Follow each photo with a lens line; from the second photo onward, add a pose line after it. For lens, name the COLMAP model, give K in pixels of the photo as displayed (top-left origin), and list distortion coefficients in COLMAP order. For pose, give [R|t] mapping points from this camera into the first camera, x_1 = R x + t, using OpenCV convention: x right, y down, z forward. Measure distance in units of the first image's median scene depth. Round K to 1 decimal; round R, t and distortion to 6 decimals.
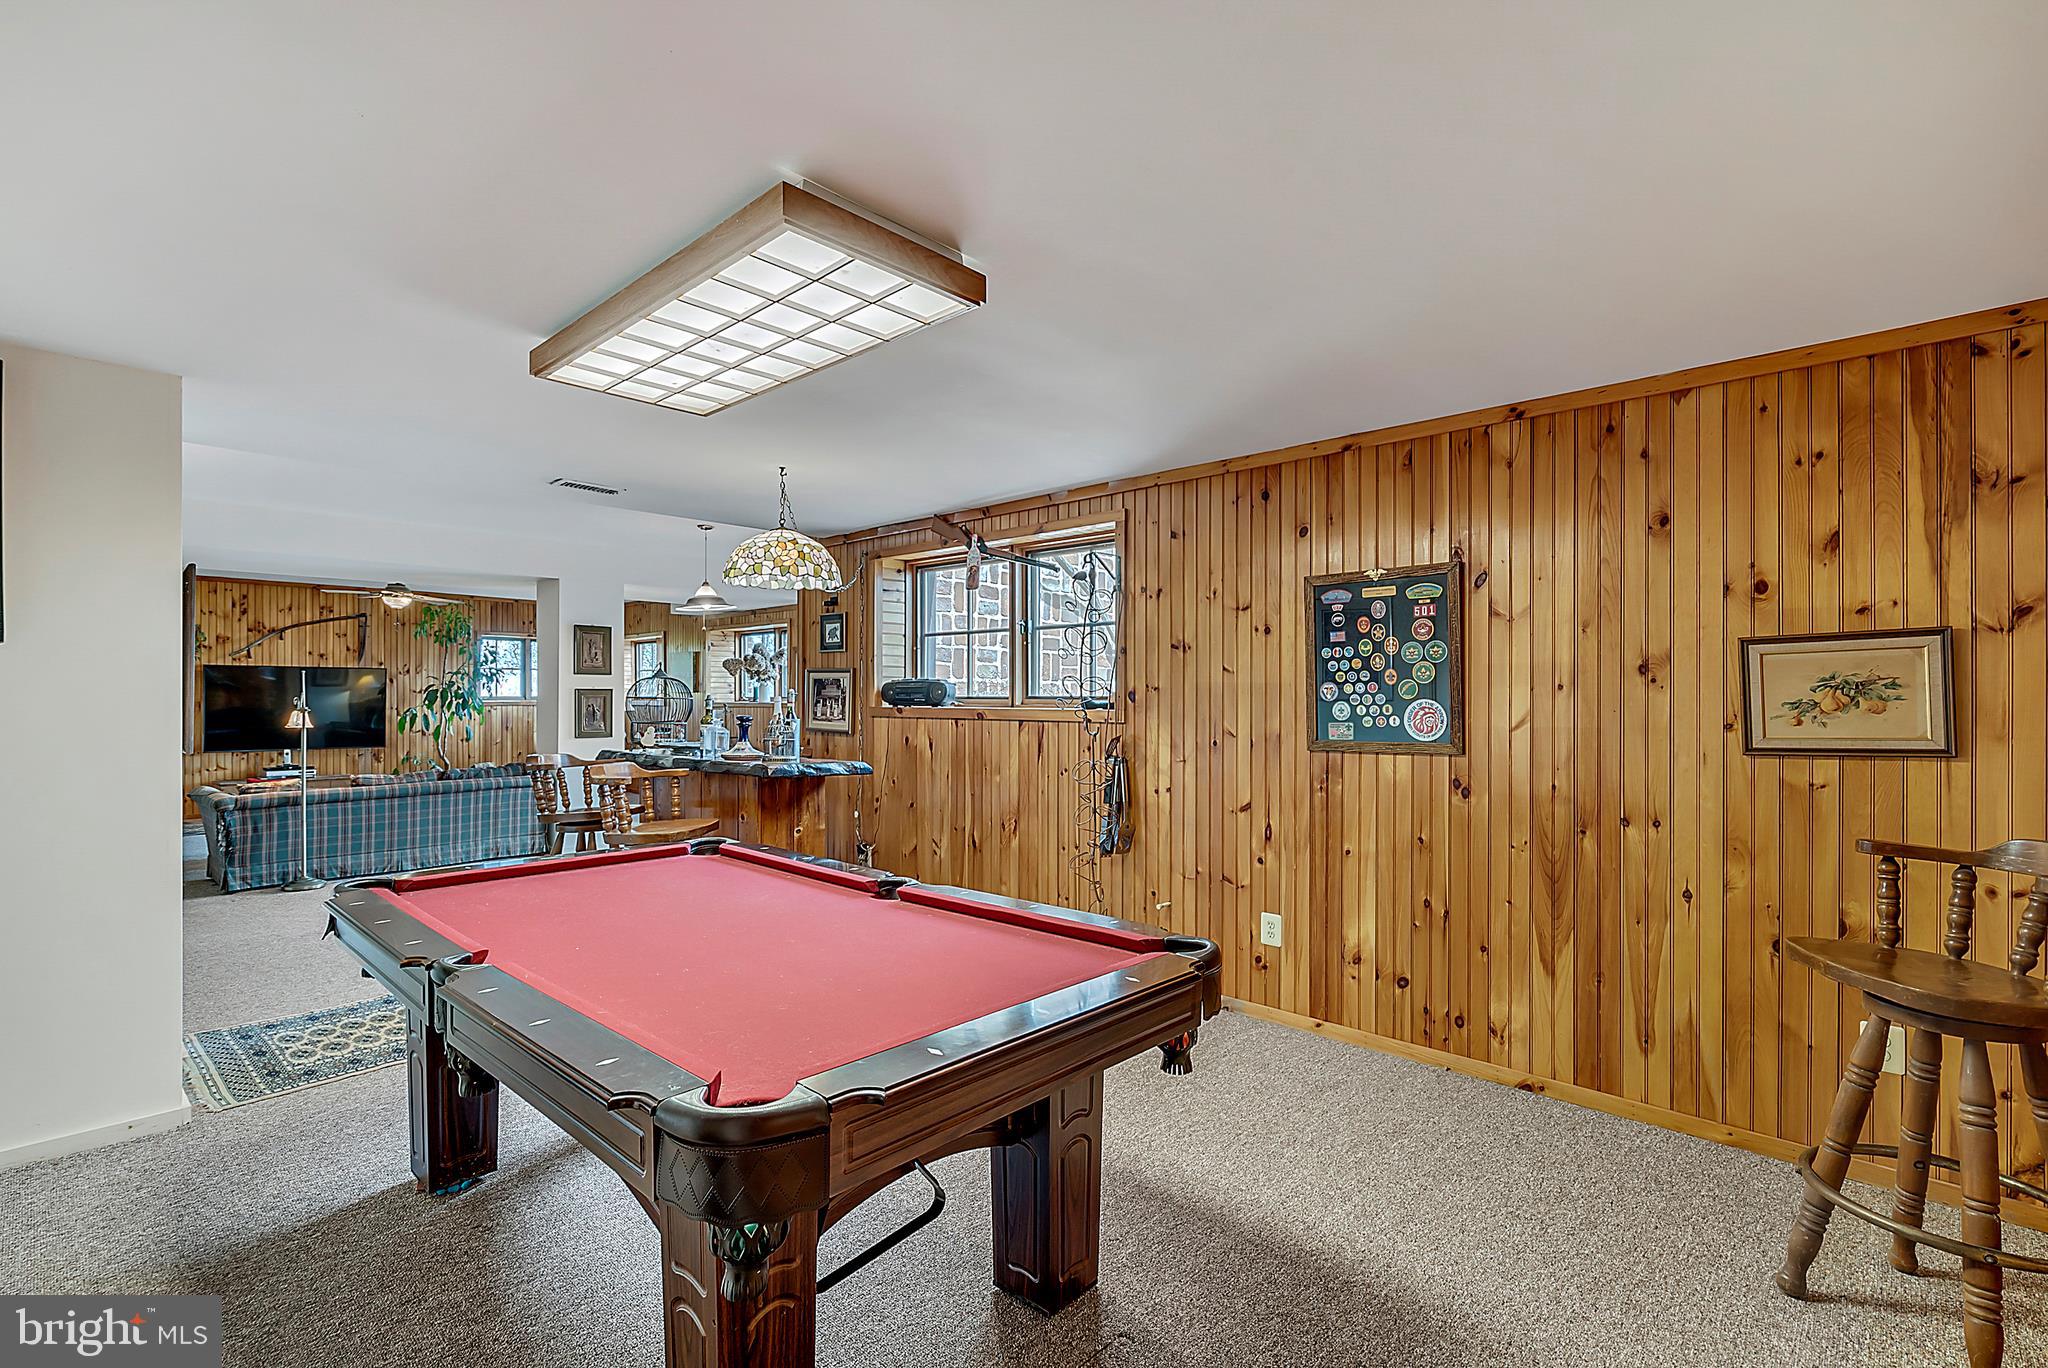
lens RADIAL K [[936.8, 0, 1046.8], [0, 936.8, 700.7], [0, 0, 1]] dist [-0.002507, 0.001532]
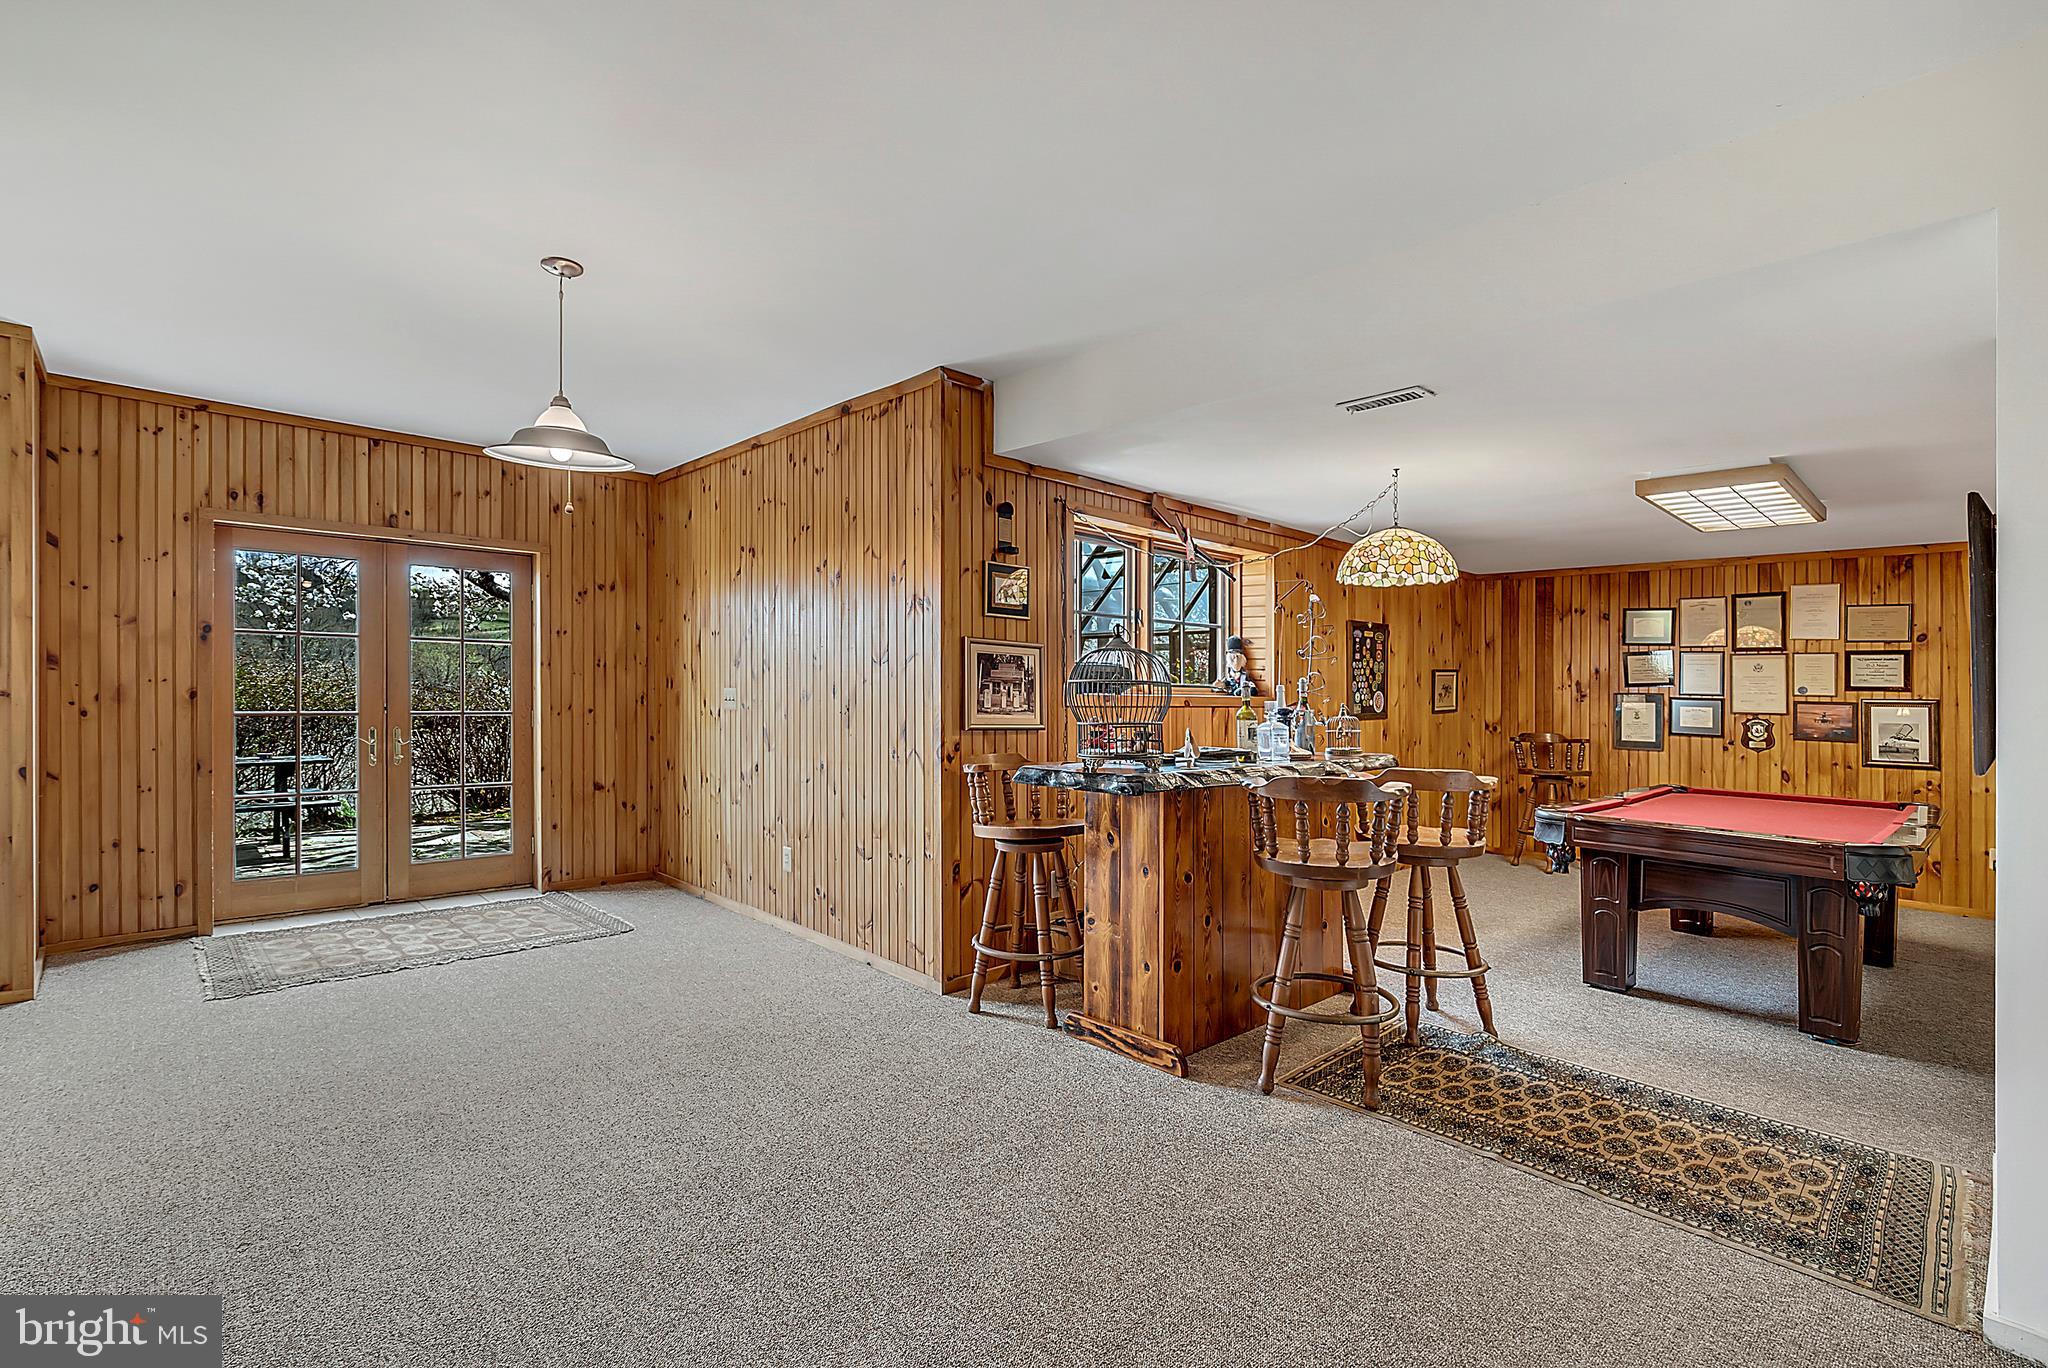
lens RADIAL K [[936.8, 0, 1030.8], [0, 936.8, 674.0], [0, 0, 1]] dist [-0.002507, 0.001532]
pose [[0.064680, 0.027327, 0.997532, -0.949473], [-0.003830, 0.999624, -0.027136, 0.010493], [-0.997899, -0.002065, 0.064761, 0.943580]]
